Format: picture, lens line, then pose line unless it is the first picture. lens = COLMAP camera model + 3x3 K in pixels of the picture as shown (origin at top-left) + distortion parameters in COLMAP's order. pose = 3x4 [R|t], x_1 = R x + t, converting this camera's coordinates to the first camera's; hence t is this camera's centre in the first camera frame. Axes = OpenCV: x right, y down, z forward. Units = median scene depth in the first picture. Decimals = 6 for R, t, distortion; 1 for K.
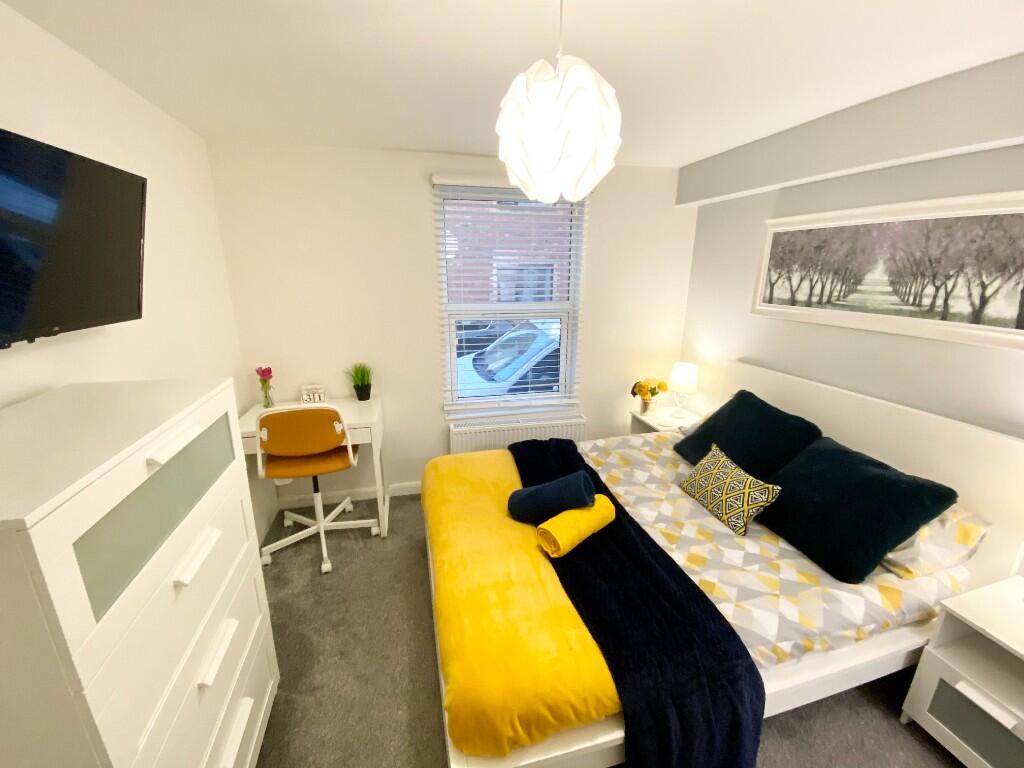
lens RADIAL K [[418.4, 0, 508.8], [0, 418.4, 384.2], [0, 0, 1]] dist [0.018504, -0.020262]
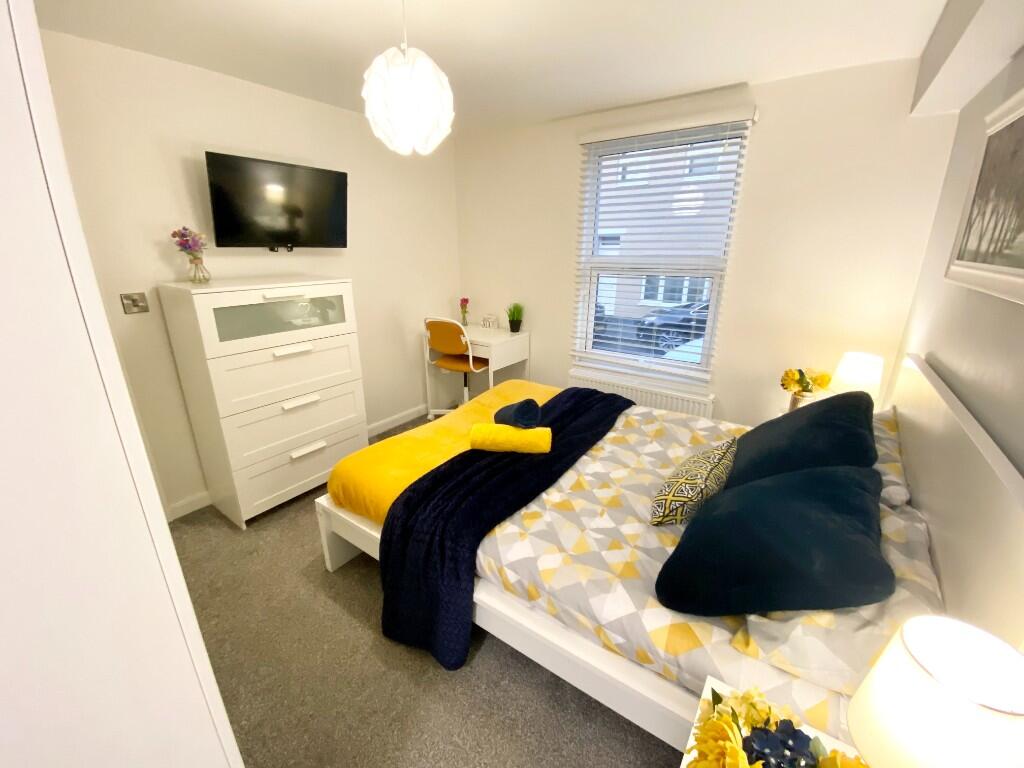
lens RADIAL K [[418.4, 0, 508.8], [0, 418.4, 384.2], [0, 0, 1]] dist [0.018504, -0.020262]
pose [[0.647958, 0.236250, -0.724110, 0.772634], [-0.199737, 0.970114, 0.137781, 0.026107], [0.735020, 0.055355, 0.675782, 0.176220]]
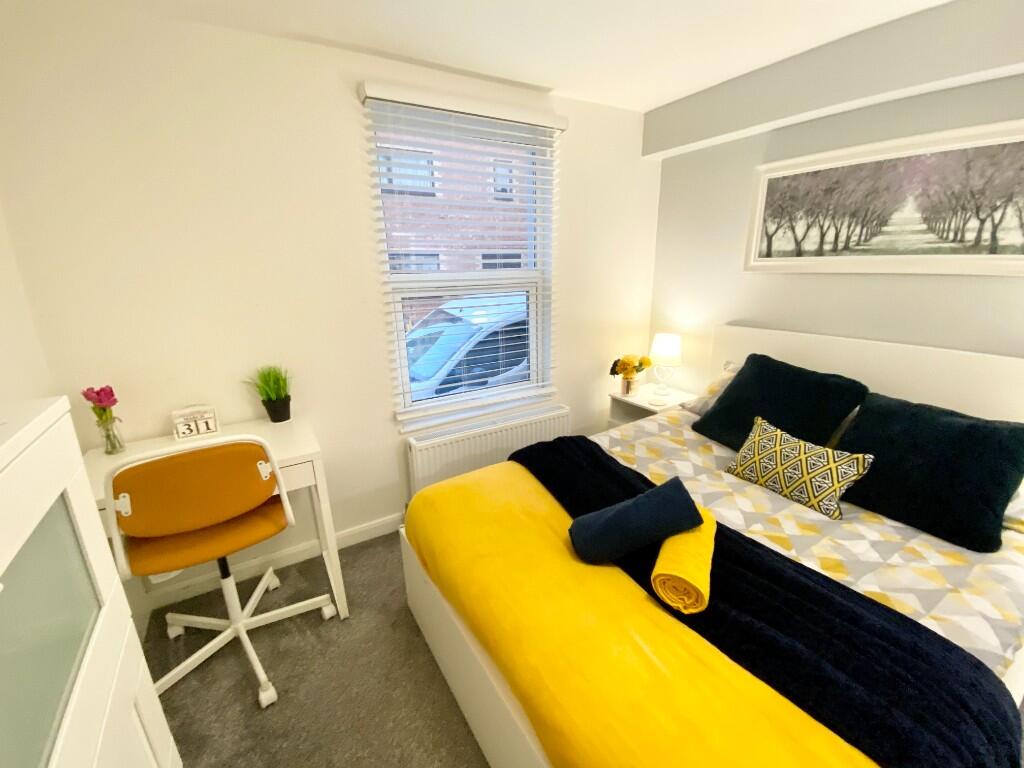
lens RADIAL K [[418.4, 0, 508.8], [0, 418.4, 384.2], [0, 0, 1]] dist [0.018504, -0.020262]
pose [[0.953260, -0.106164, 0.282886, -0.237944], [0.104541, 0.994302, 0.020872, 0.004768], [-0.283490, 0.009677, 0.958926, 0.326798]]
